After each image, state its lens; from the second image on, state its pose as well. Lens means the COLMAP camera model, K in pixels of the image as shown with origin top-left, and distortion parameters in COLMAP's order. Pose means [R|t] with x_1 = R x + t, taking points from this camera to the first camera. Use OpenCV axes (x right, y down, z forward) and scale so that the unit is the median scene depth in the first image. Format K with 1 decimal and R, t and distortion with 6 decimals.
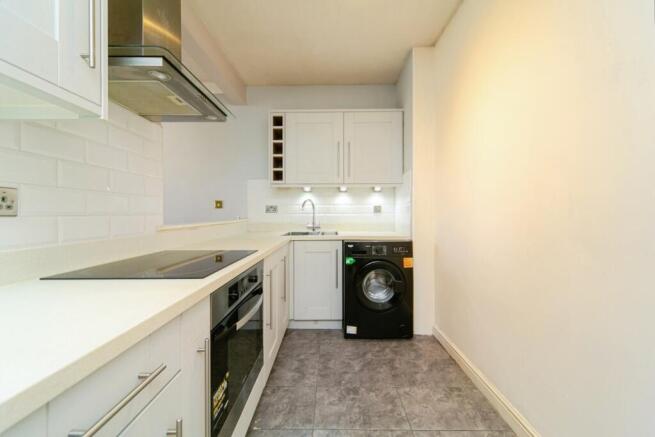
lens RADIAL K [[251.5, 0, 324.9], [0, 251.5, 213.3], [0, 0, 1]] dist [-0.001430, -0.000205]
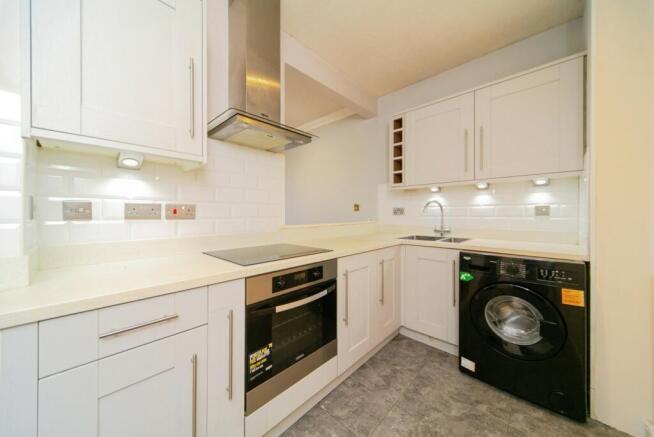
lens RADIAL K [[232.9, 0, 326.2], [0, 232.9, 211.9], [0, 0, 1]] dist [0.000277, -0.000035]
pose [[0.718385, -0.003147, -0.695638, 0.289702], [0.000409, 0.999992, -0.004101, -0.013544], [0.695645, 0.002661, 0.718381, 0.154889]]
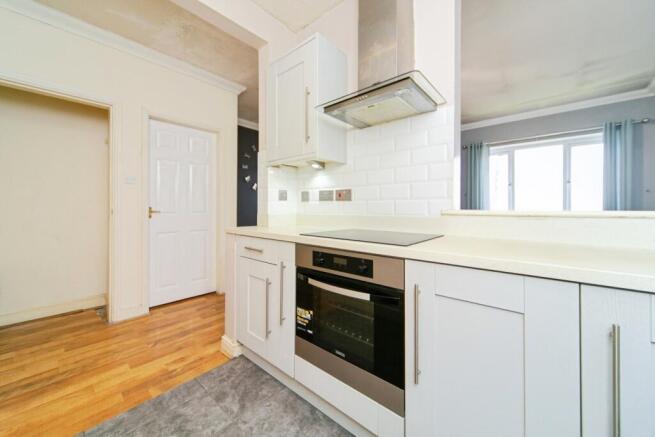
lens RADIAL K [[255.6, 0, 329.5], [0, 255.6, 209.9], [0, 0, 1]] dist [0.007640, -0.000088]
pose [[-0.679524, 0.001286, -0.733652, 0.259175], [-0.001179, 0.999995, 0.002845, 0.035320], [0.733652, 0.002798, -0.679519, 0.946519]]
